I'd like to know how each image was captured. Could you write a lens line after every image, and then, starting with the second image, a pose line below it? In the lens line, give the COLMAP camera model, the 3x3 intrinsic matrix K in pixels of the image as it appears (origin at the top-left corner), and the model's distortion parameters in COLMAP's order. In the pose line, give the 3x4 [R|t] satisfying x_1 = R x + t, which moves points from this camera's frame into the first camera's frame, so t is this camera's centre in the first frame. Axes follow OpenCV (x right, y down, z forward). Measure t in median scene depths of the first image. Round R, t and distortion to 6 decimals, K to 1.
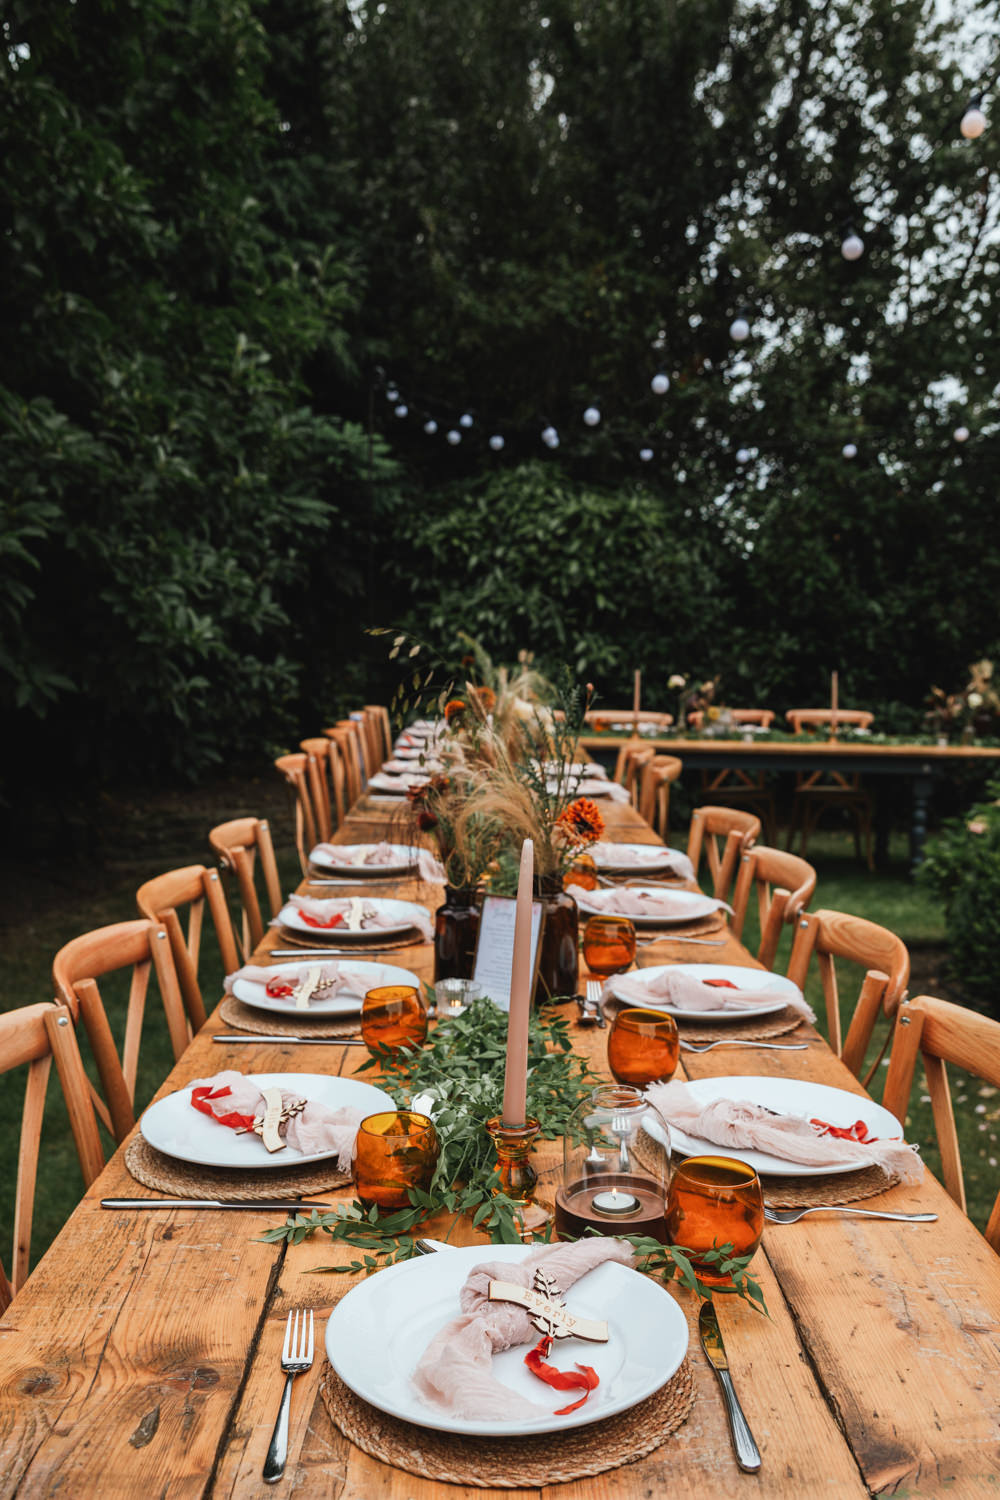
lens RADIAL K [[1391.1, 0, 462.9], [0, 1391.1, 829.1], [0, 0, 1]] dist [-0.011725, 0.000000]
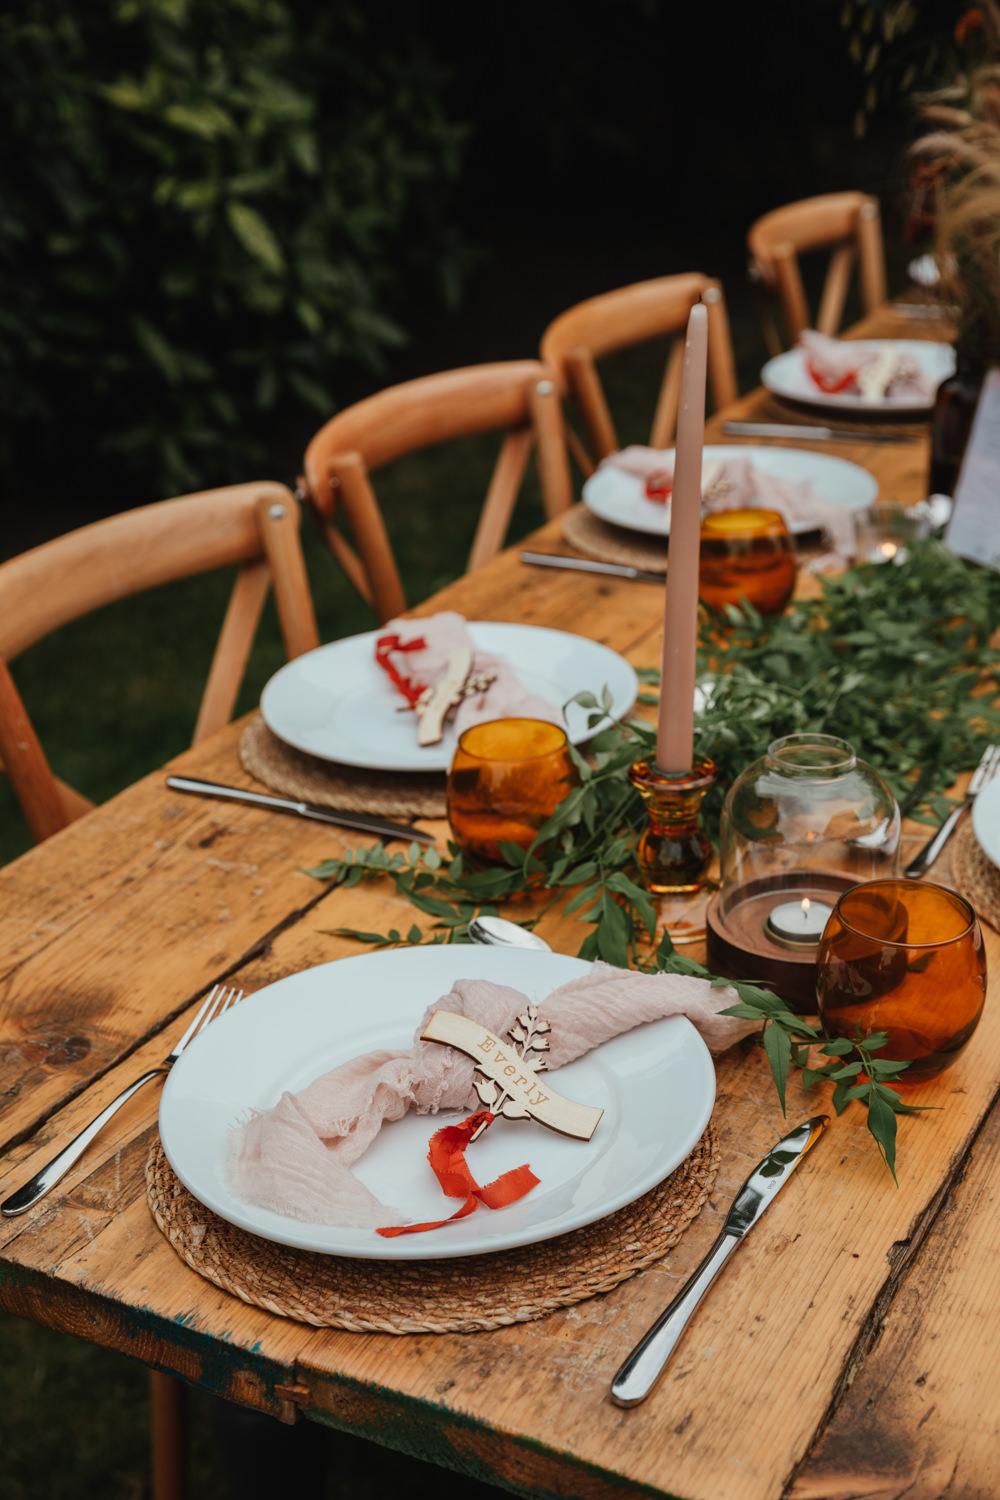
lens RADIAL K [[1997.1, 0, 509.4], [0, 1997.1, 752.1], [0, 0, 1]] dist [0.091524, 0.000000]
pose [[0.875935, 0.160930, -0.454796, 0.142741], [-0.028055, 0.958118, 0.284997, -0.018829], [0.481613, -0.236880, 0.843764, 0.078035]]
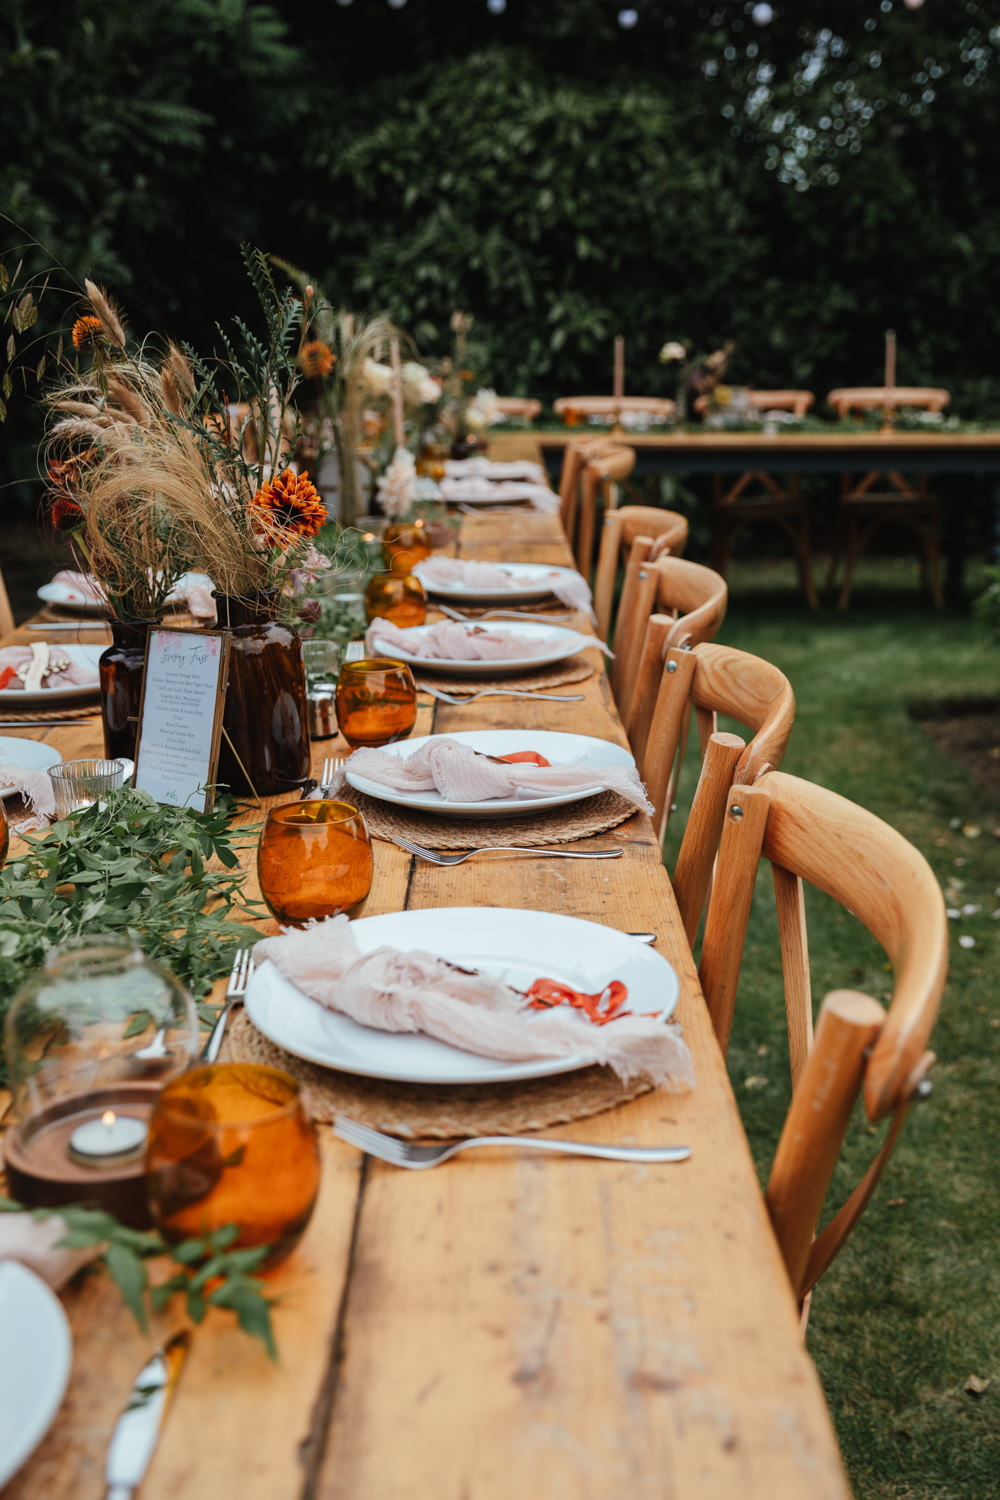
lens RADIAL K [[1668.4, 0, 478.0], [0, 1668.4, 848.9], [0, 0, 1]] dist [0.031069, 0.000000]
pose [[0.999479, -0.017805, -0.026930, 0.104386], [0.021823, 0.987338, 0.157121, 0.017045], [0.023791, -0.157627, 0.987212, 0.126750]]
